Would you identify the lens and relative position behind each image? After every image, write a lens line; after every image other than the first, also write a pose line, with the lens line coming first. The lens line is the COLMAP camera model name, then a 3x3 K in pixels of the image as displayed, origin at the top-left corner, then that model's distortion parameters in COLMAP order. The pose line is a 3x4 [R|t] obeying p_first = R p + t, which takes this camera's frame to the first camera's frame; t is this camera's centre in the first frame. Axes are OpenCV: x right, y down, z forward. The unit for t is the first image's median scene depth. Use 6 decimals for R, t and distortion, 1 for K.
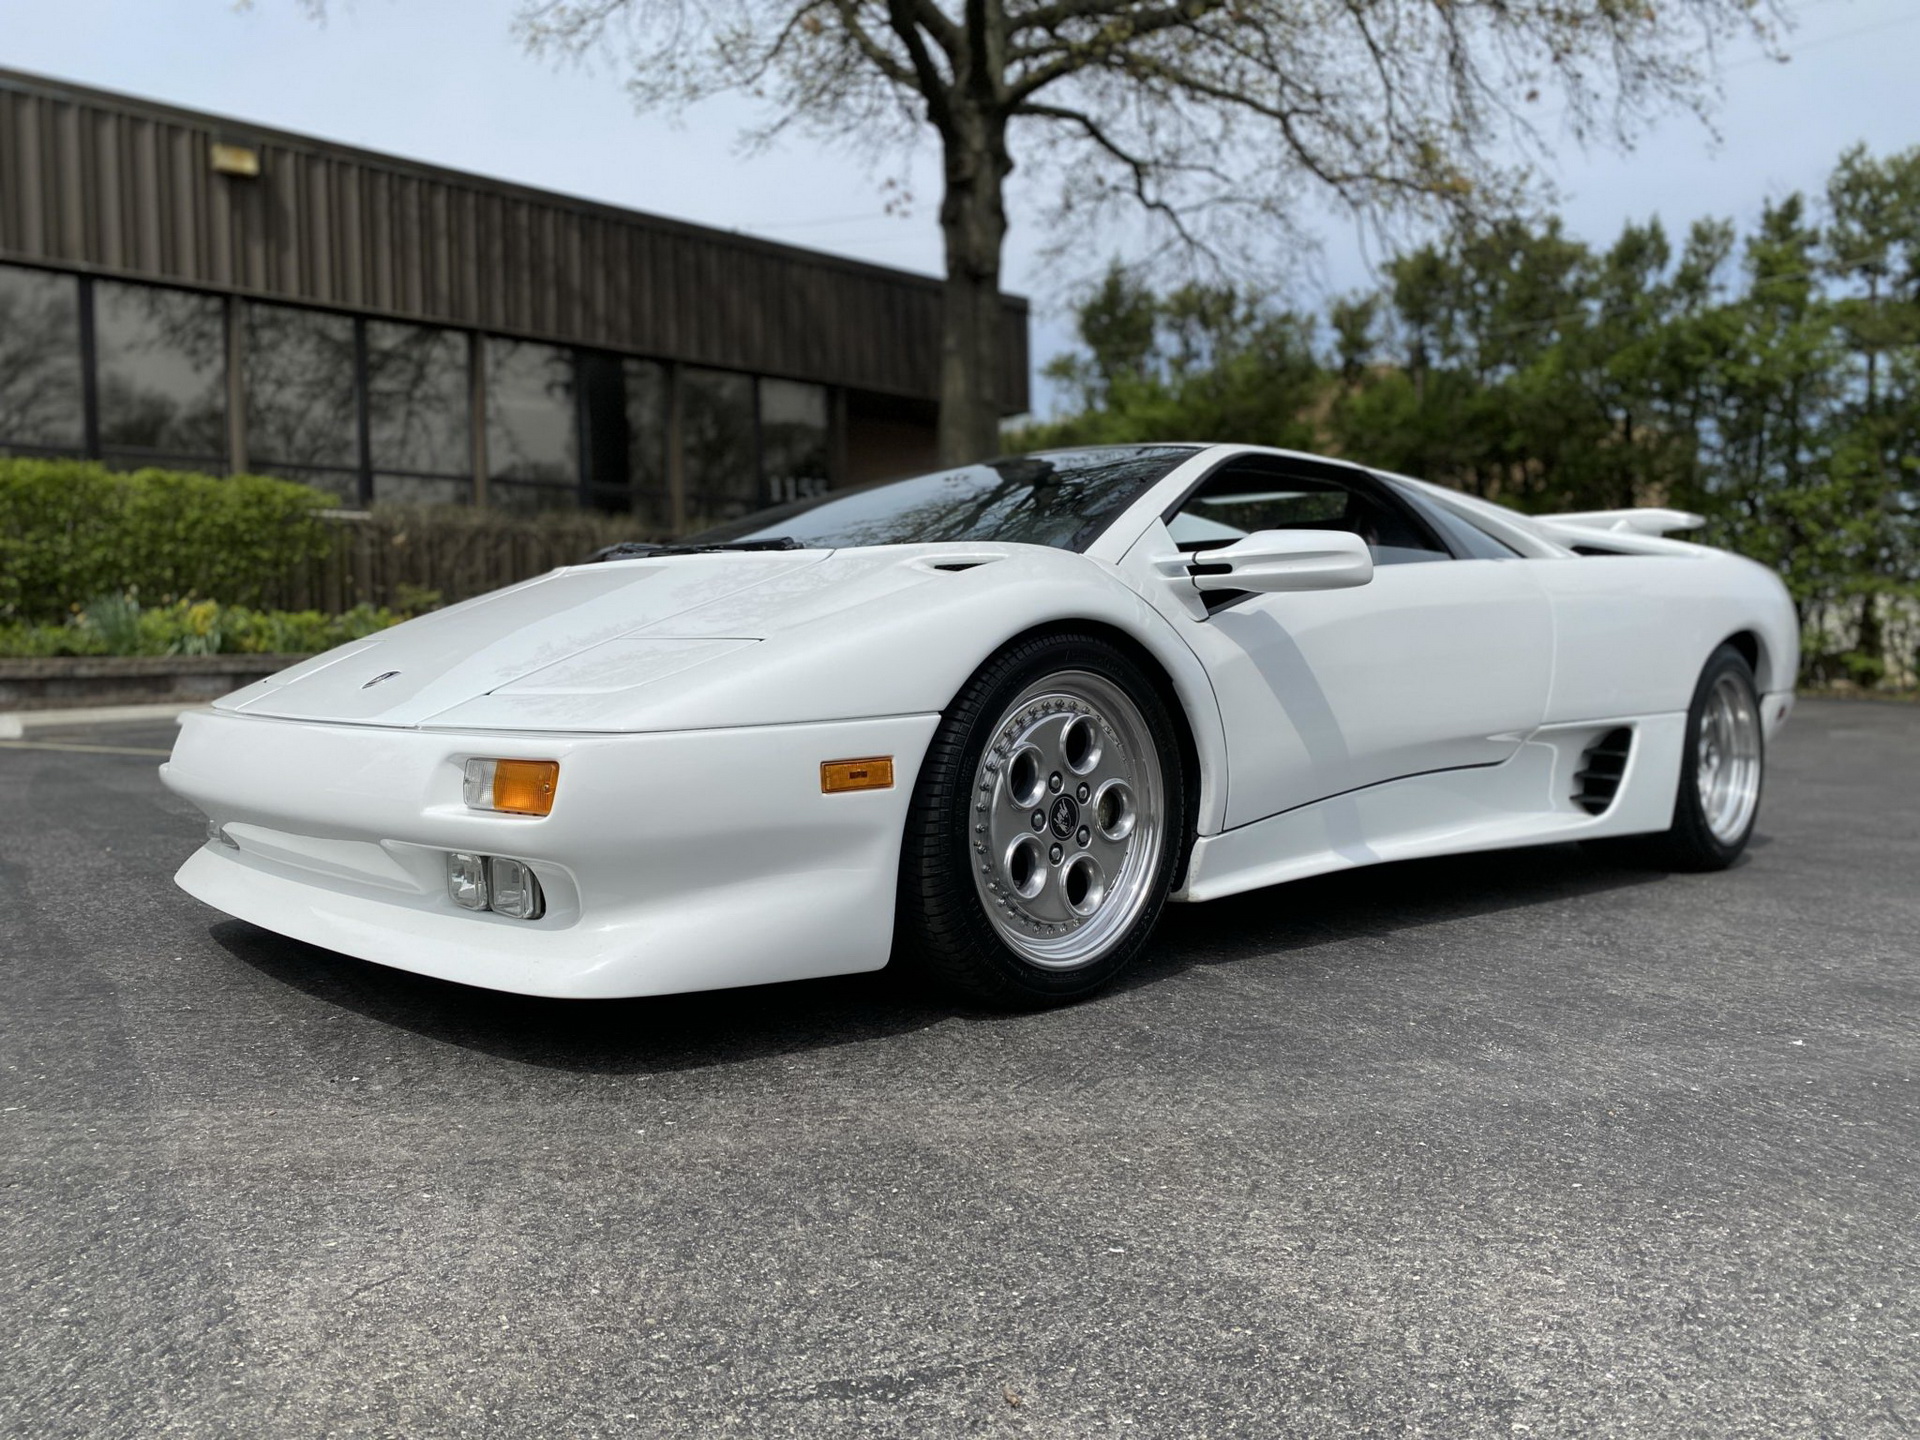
lens RADIAL K [[1469.5, 0, 968.7], [0, 1469.5, 706.3], [0, 0, 1]] dist [0.017607, -0.013196]
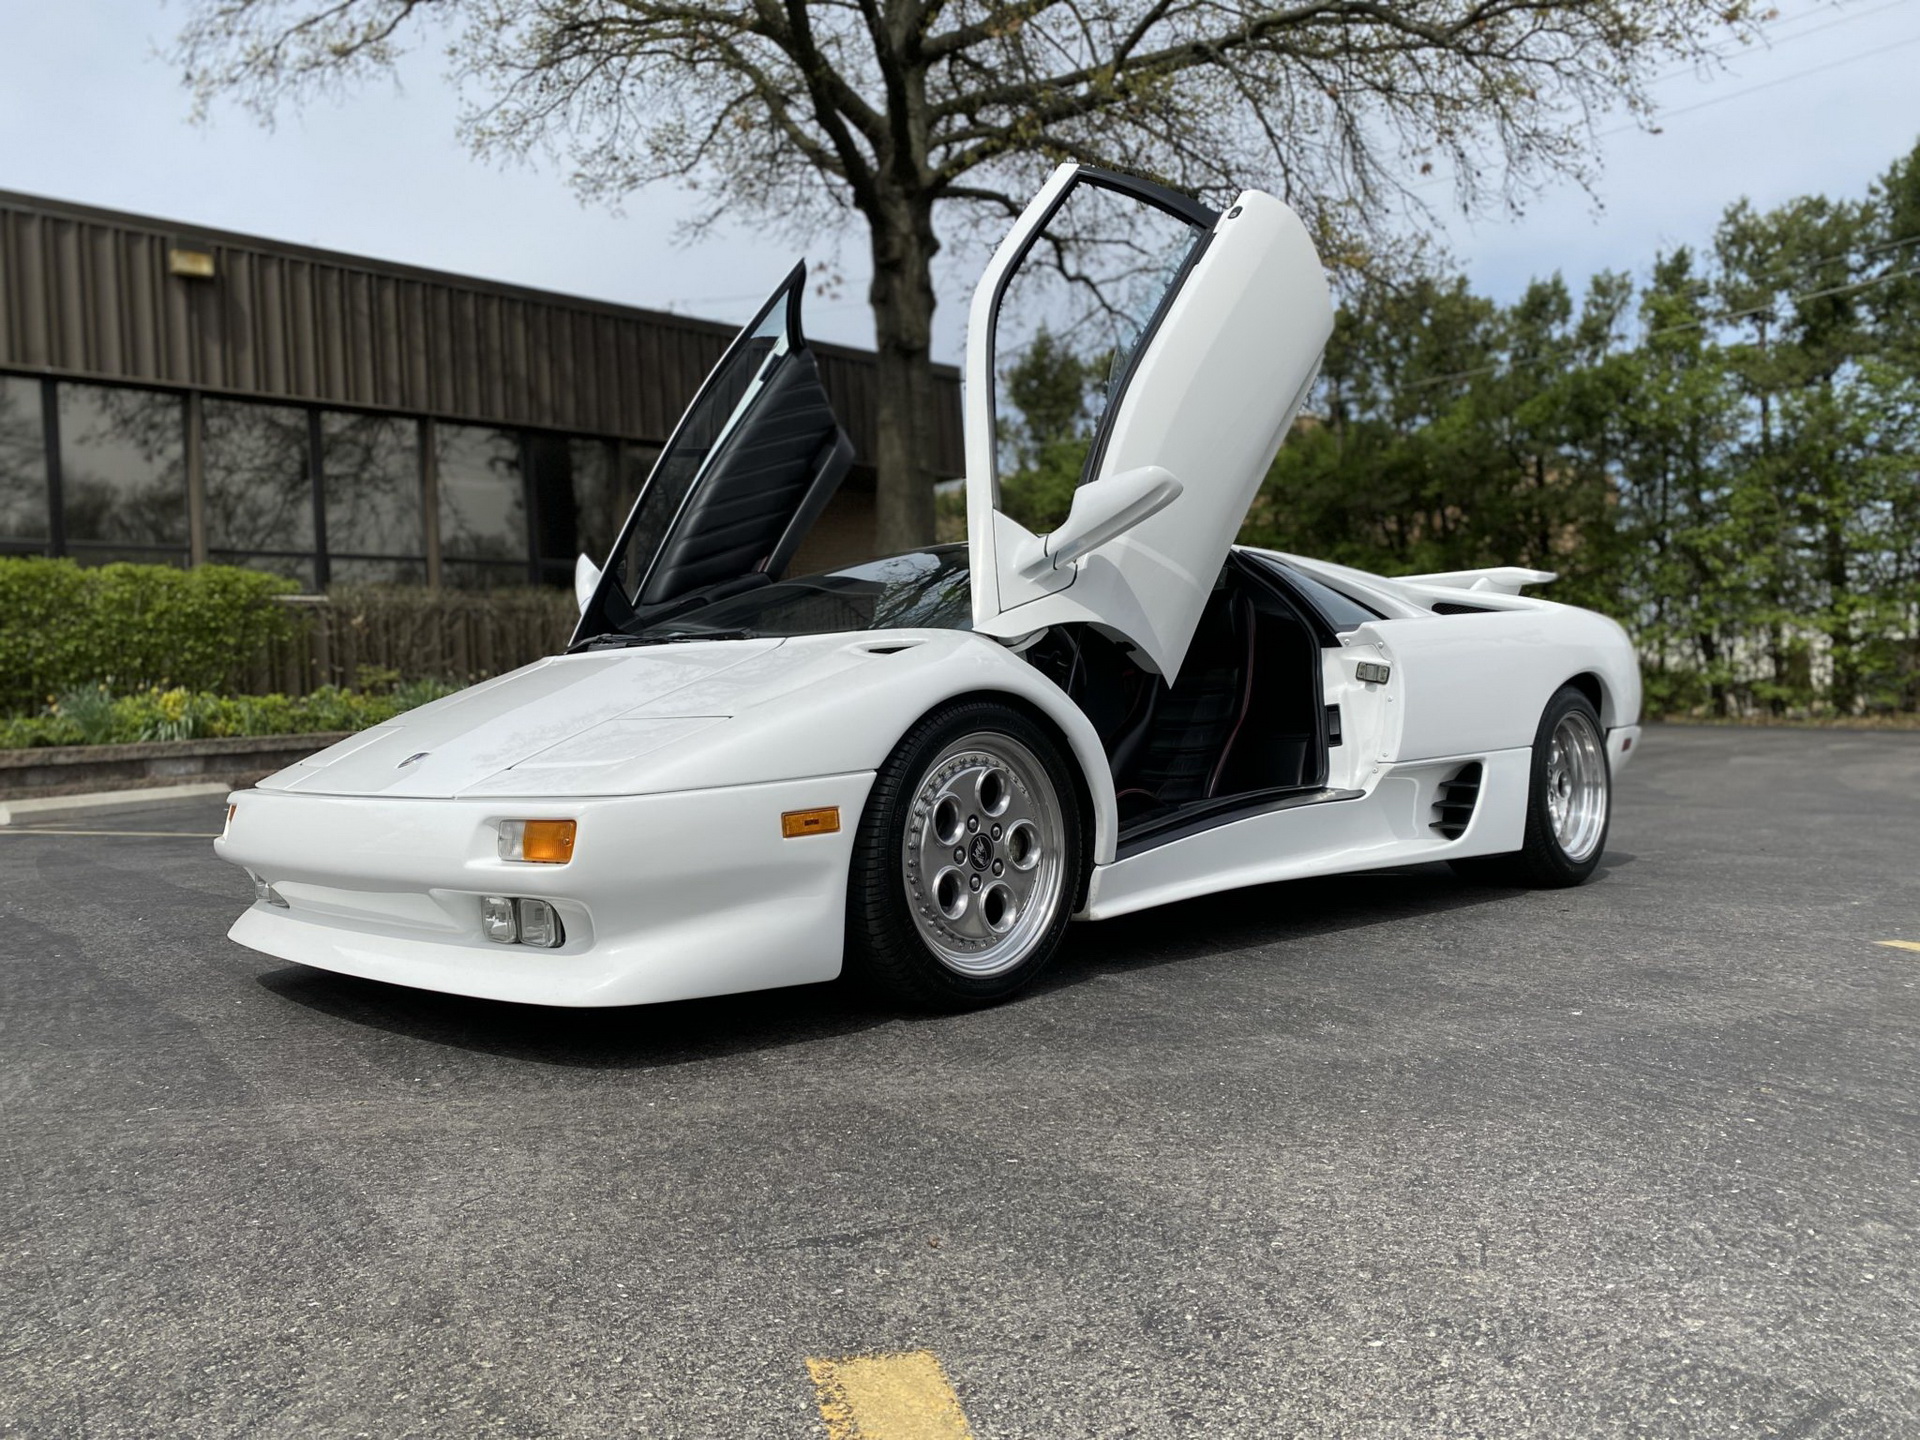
lens RADIAL K [[1467.3, 0, 948.5], [0, 1467.3, 699.4], [0, 0, 1]] dist [0.087948, -0.157973]
pose [[0.999177, -0.033841, 0.022378, 0.011126], [0.034755, 0.998521, -0.041807, -0.001224], [-0.020930, 0.042550, 0.998875, -0.172437]]
